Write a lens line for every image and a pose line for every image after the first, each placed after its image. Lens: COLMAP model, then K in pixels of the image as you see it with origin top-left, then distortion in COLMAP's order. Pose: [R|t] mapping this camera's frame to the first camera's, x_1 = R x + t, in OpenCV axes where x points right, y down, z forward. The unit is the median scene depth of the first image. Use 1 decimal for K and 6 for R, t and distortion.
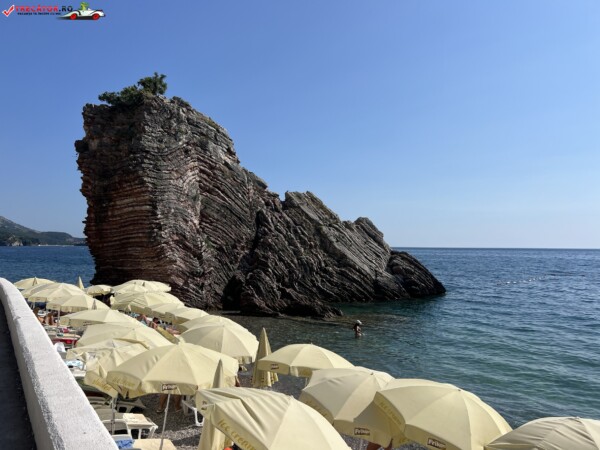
lens RADIAL K [[448.8, 0, 302.6], [0, 448.8, 225.3], [0, 0, 1]] dist [0.048901, -0.055937]
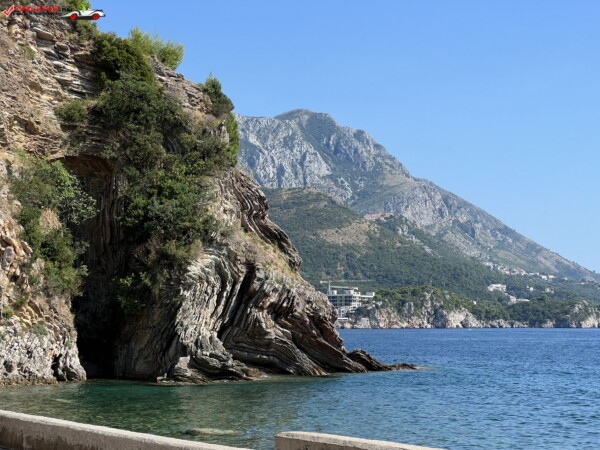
lens RADIAL K [[1351.3, 0, 310.0], [0, 1351.3, 211.7], [0, 0, 1]] dist [-0.032260, 3.880412]
pose [[0.722414, -0.064178, -0.688476, -0.253454], [0.037720, 0.997858, -0.053439, 0.015836], [0.690431, 0.012636, 0.723288, 0.360145]]
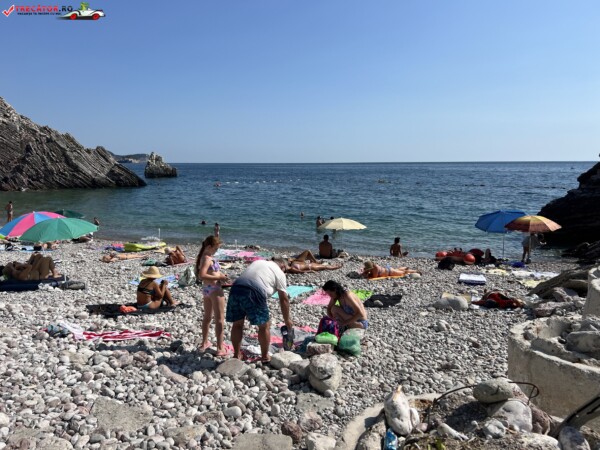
lens RADIAL K [[448.8, 0, 302.6], [0, 448.8, 225.3], [0, 0, 1]] dist [0.048901, -0.055937]
pose [[0.997069, 0.003495, -0.076424, 1.394608], [0.010681, 0.982813, 0.184295, -0.039284], [0.075755, -0.184571, 0.979895, -1.069379]]
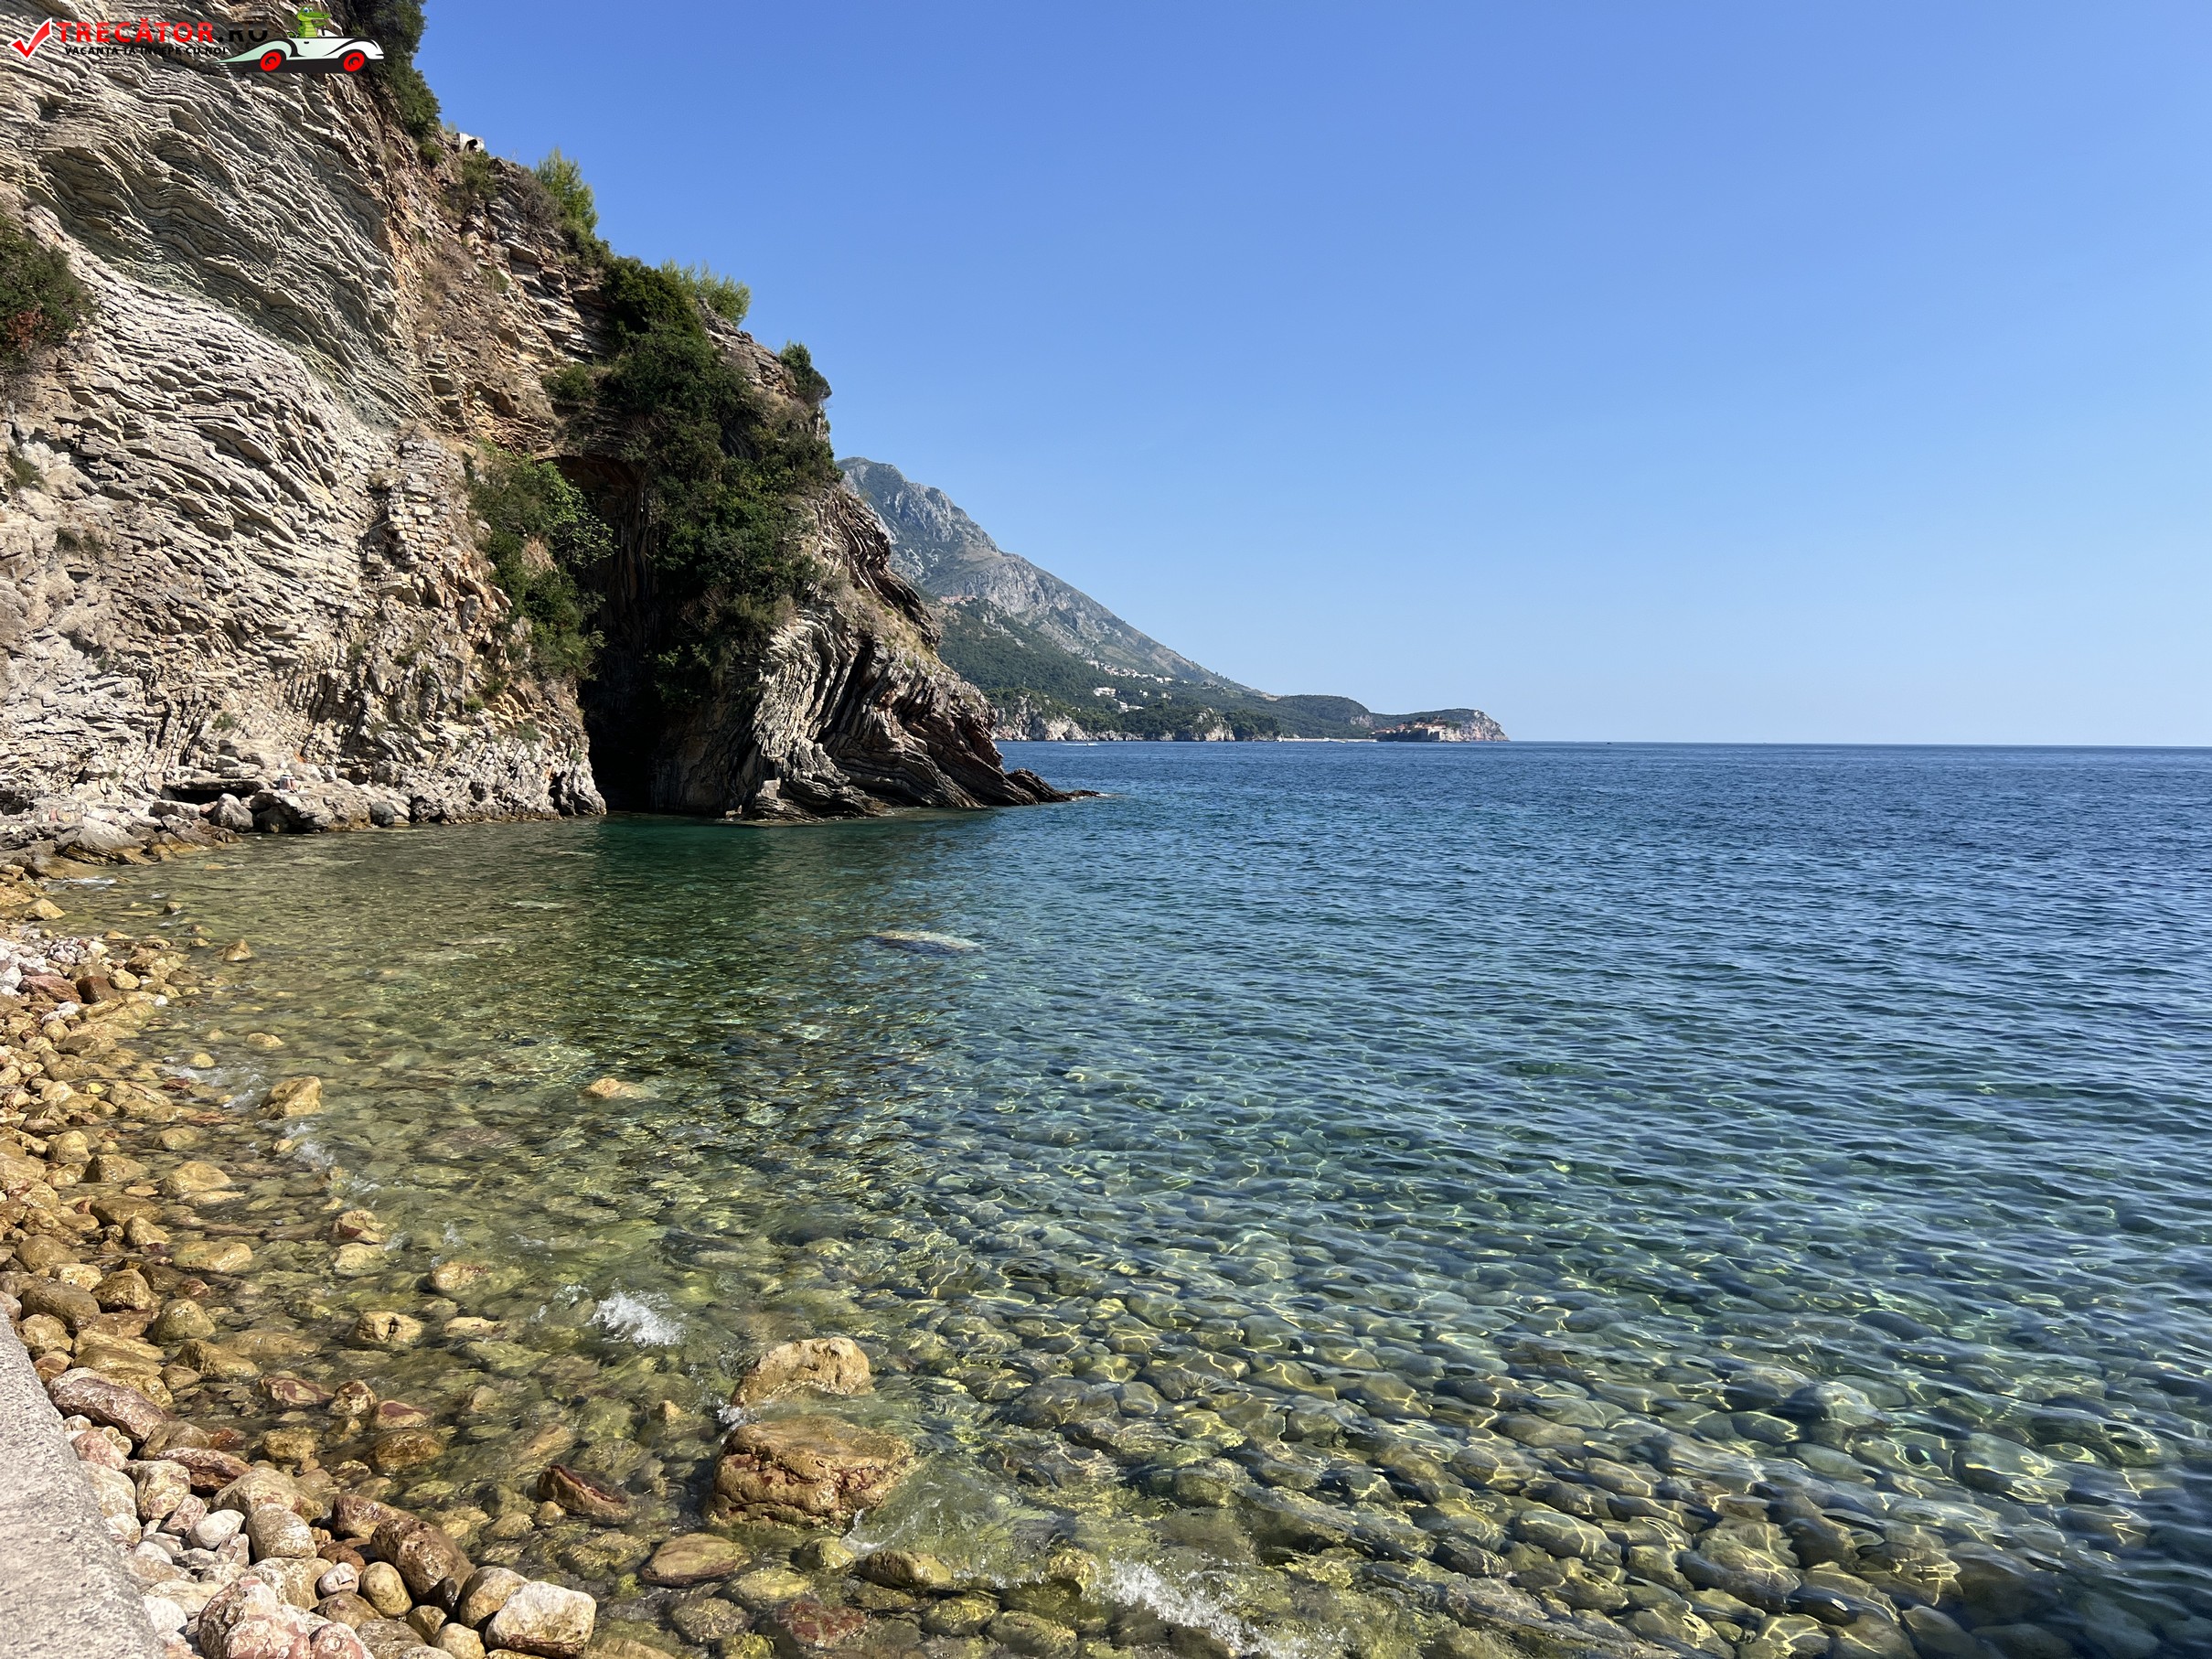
lens RADIAL K [[1676.2, 0, 1122.5], [0, 1676.2, 809.7], [0, 0, 1]] dist [0.033931, -0.029995]
pose [[0.817665, 0.026032, -0.575106, -0.821069], [0.023147, 0.996683, 0.078024, 0.038425], [0.575229, -0.077109, 0.814350, 0.739051]]
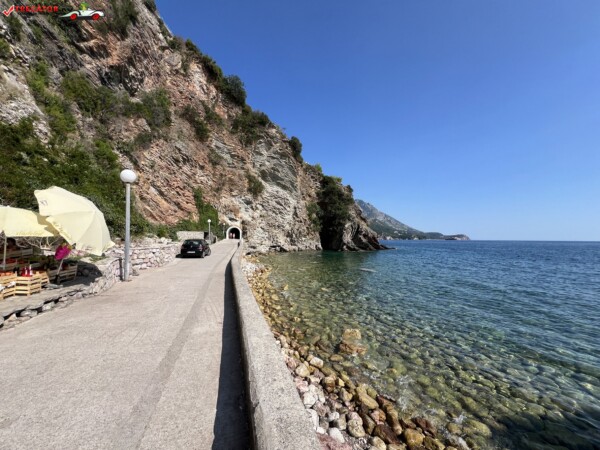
lens RADIAL K [[240.3, 0, 300.2], [0, 240.3, 226.1], [0, 0, 1]] dist [0.000513, 0.000088]
pose [[0.537496, -0.044174, -0.842109, -0.813835], [0.033845, 0.998952, -0.030800, 0.033781], [0.842587, -0.011946, 0.538428, 0.730099]]
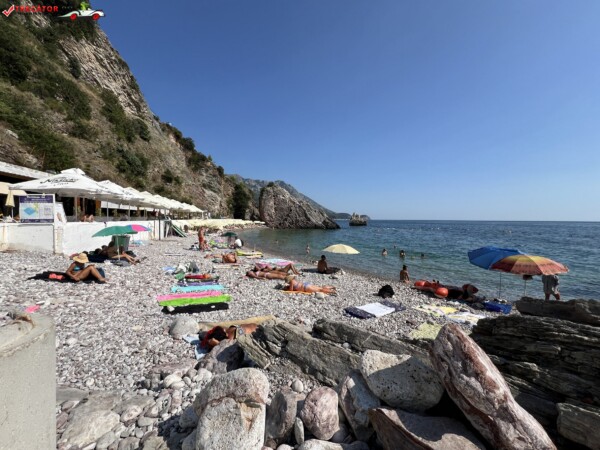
lens RADIAL K [[237.8, 0, 301.6], [0, 237.8, 224.4], [0, 0, 1]] dist [0.000453, 0.000045]
pose [[0.780801, 0.015631, -0.624584, 1.583069], [0.025029, 0.998102, 0.056268, -0.002363], [0.624278, -0.059567, 0.778928, -0.868054]]
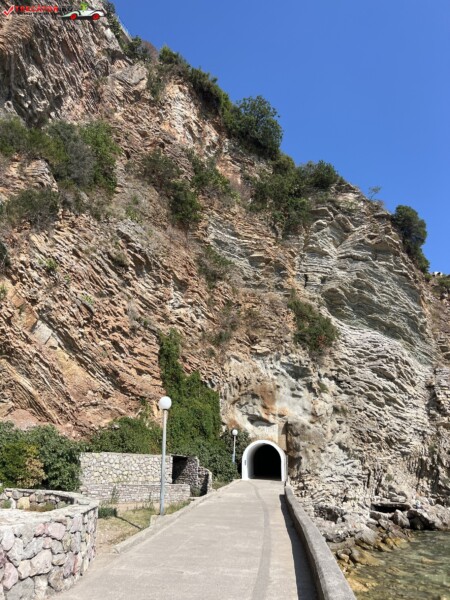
lens RADIAL K [[448.8, 0, 225.6], [0, 448.8, 301.2], [0, 0, 1]] dist [0.048901, -0.055937]
pose [[0.225263, -0.342325, -0.912179, -1.533348], [0.021637, 0.937769, -0.346585, 0.027914], [0.974058, 0.058336, 0.218651, 0.941706]]
